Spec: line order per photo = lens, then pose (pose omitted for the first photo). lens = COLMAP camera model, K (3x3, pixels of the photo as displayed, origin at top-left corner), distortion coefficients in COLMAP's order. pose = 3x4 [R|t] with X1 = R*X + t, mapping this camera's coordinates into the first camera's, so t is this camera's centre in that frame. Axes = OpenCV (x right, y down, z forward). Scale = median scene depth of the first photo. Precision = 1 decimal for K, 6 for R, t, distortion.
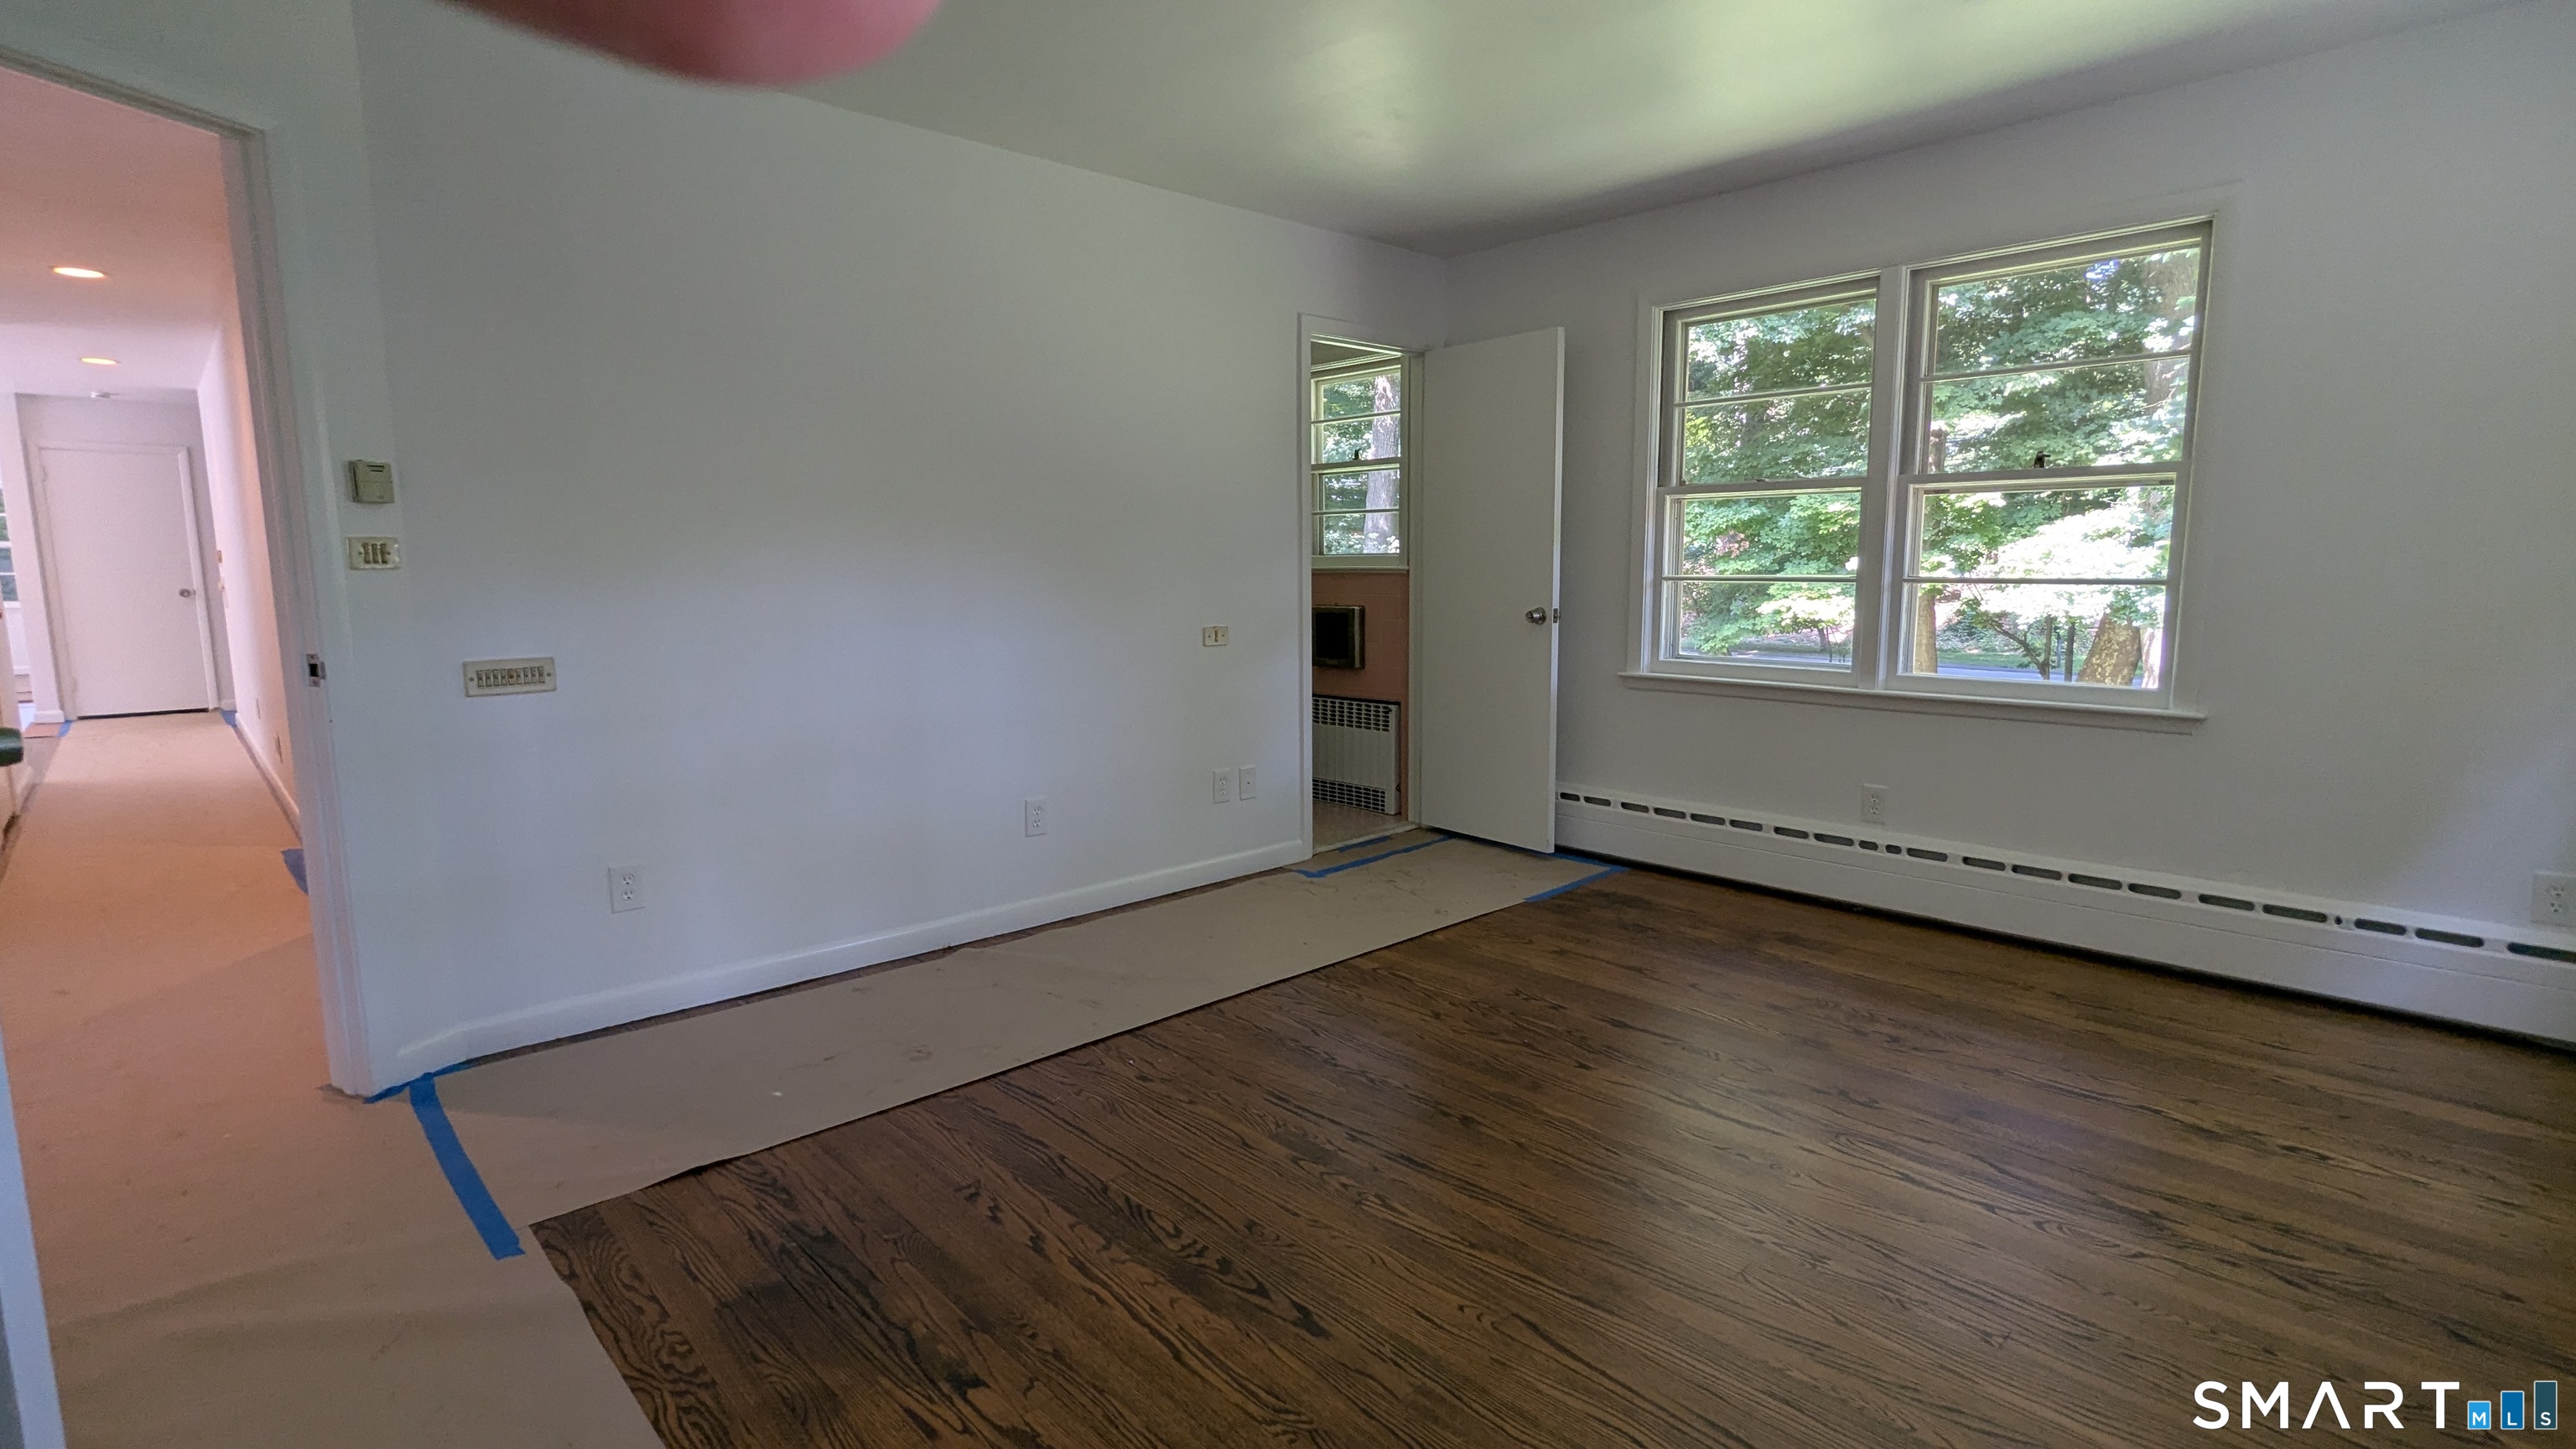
lens RADIAL K [[1209.6, 0, 1290.3], [0, 1209.6, 722.8], [0, 0, 1]] dist [-0.002413, -0.000039]
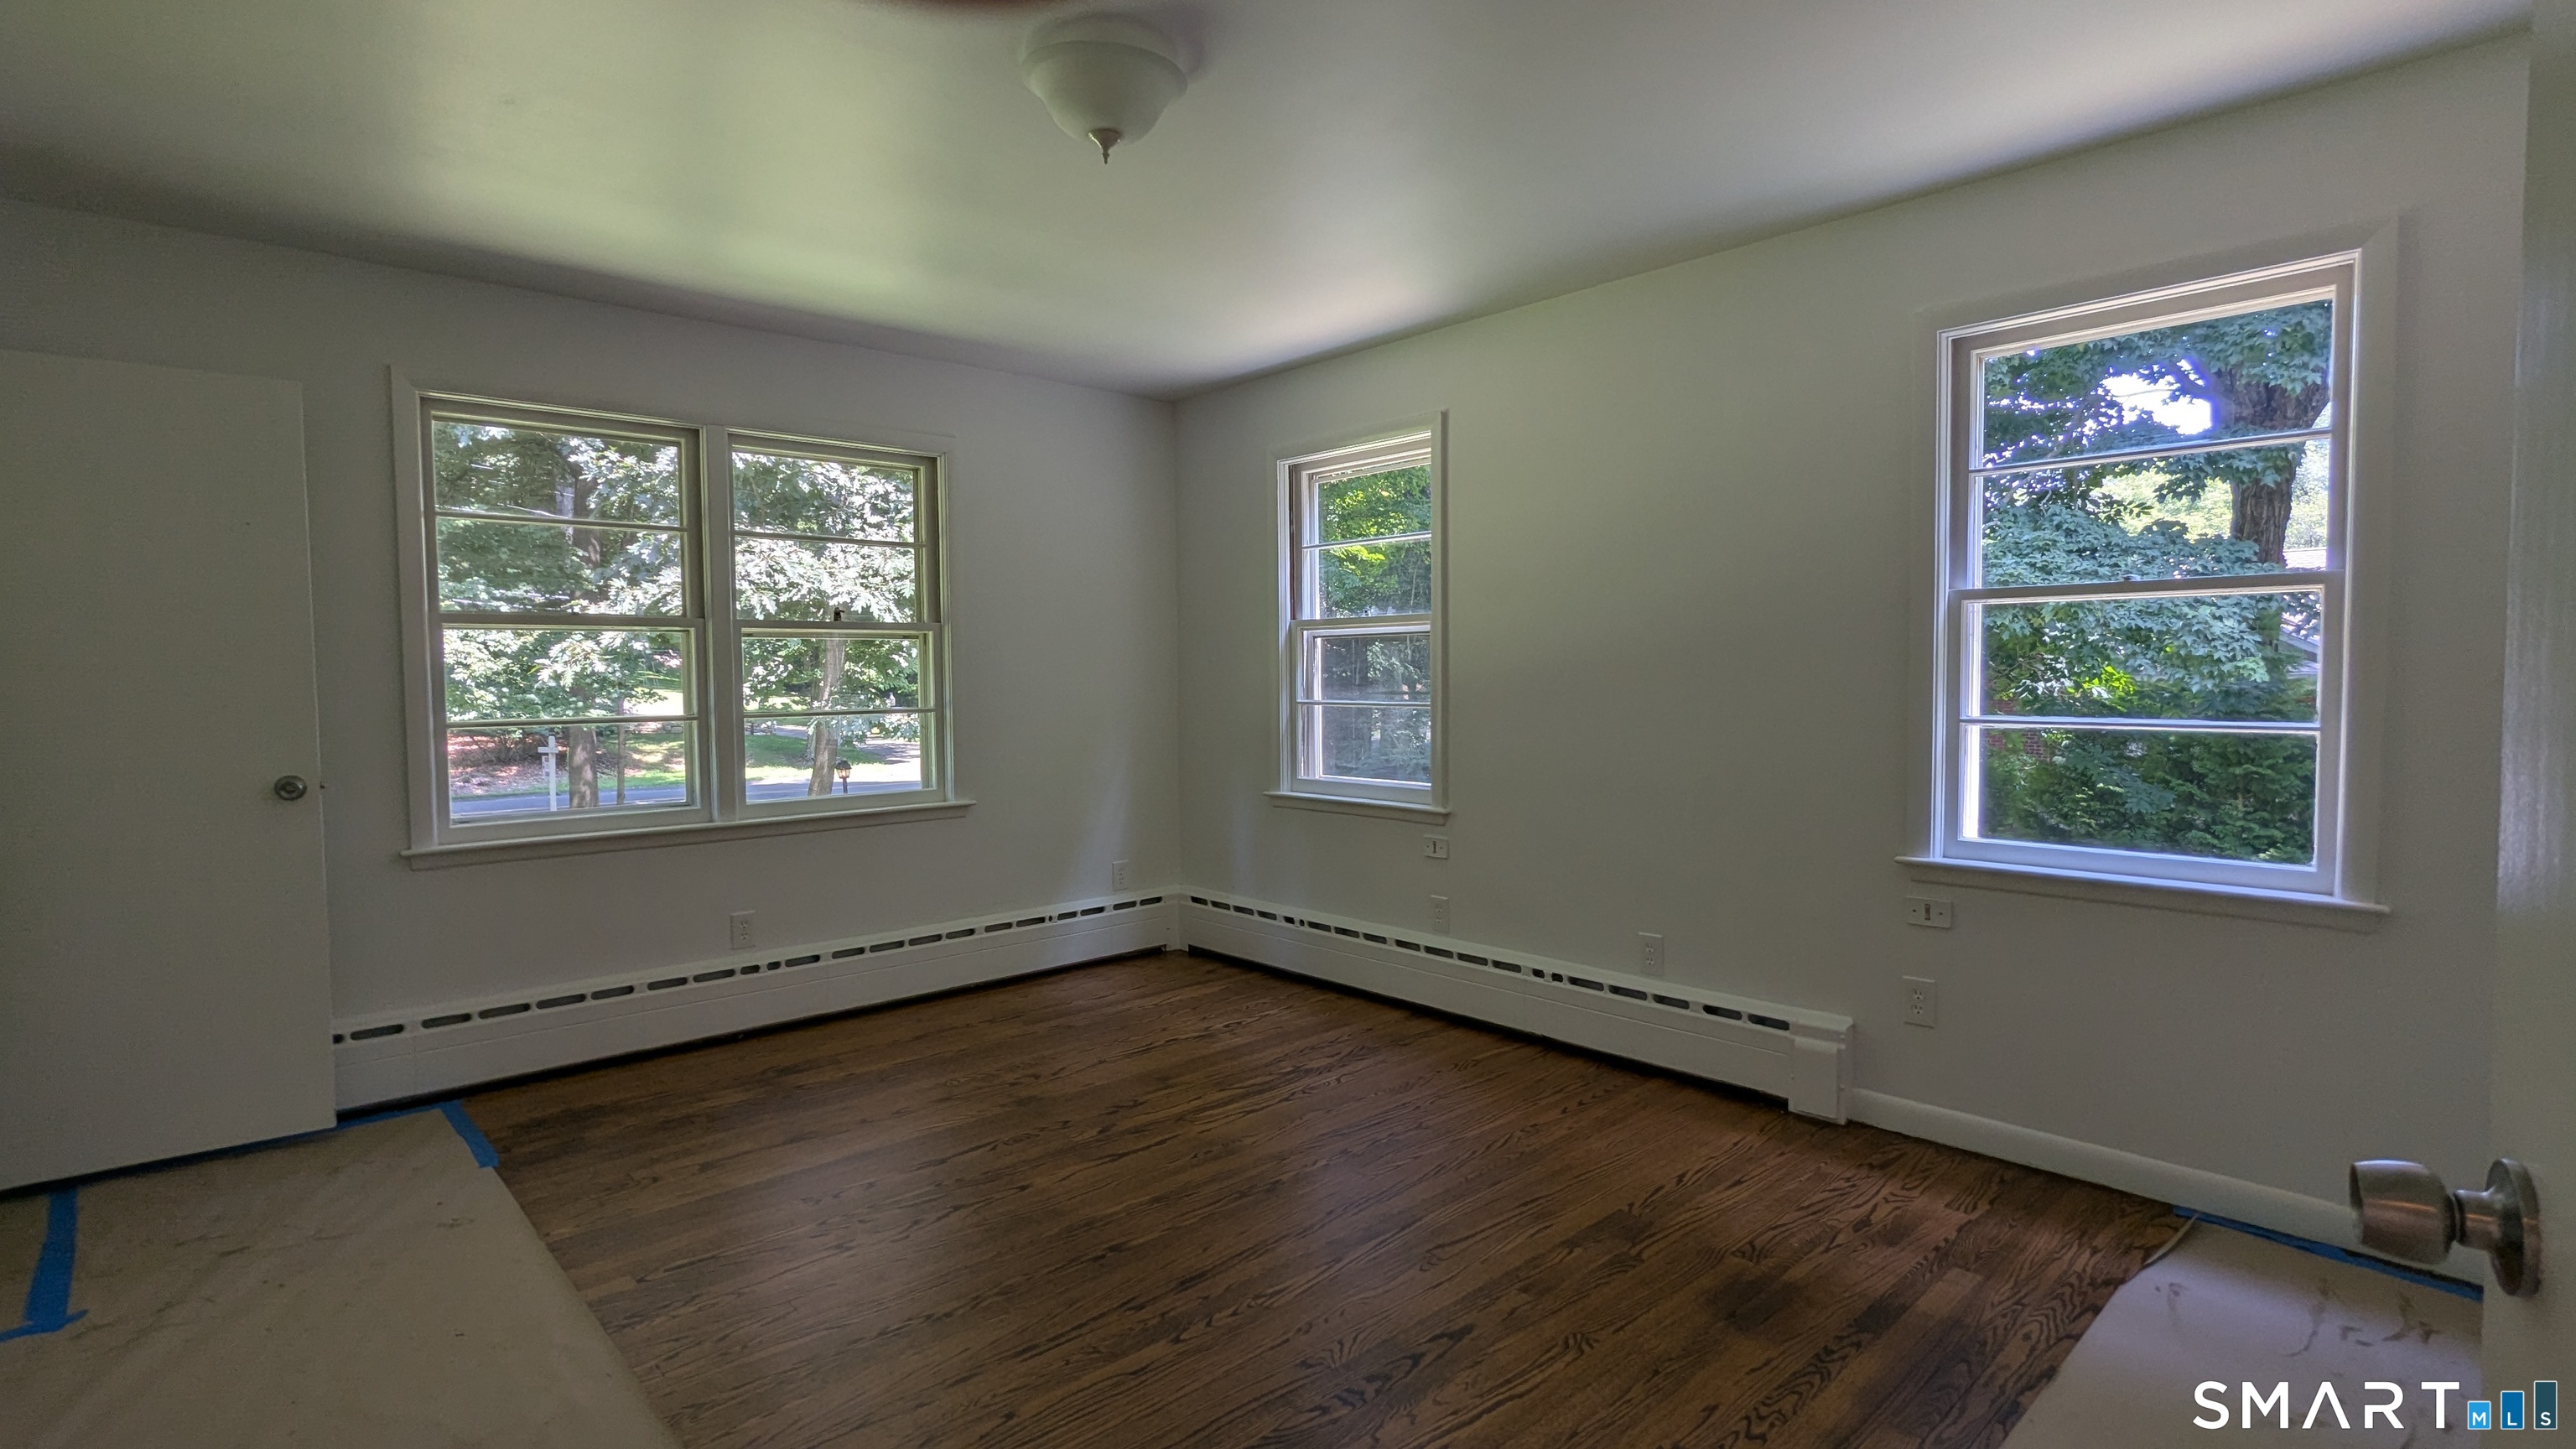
lens RADIAL K [[1209.6, 0, 1290.3], [0, 1209.6, 722.8], [0, 0, 1]] dist [-0.002413, -0.000039]
pose [[0.021433, -0.040121, 0.998965, -0.674406], [0.146152, 0.988586, 0.036569, -0.097936], [-0.989030, 0.145217, 0.027052, 0.607488]]
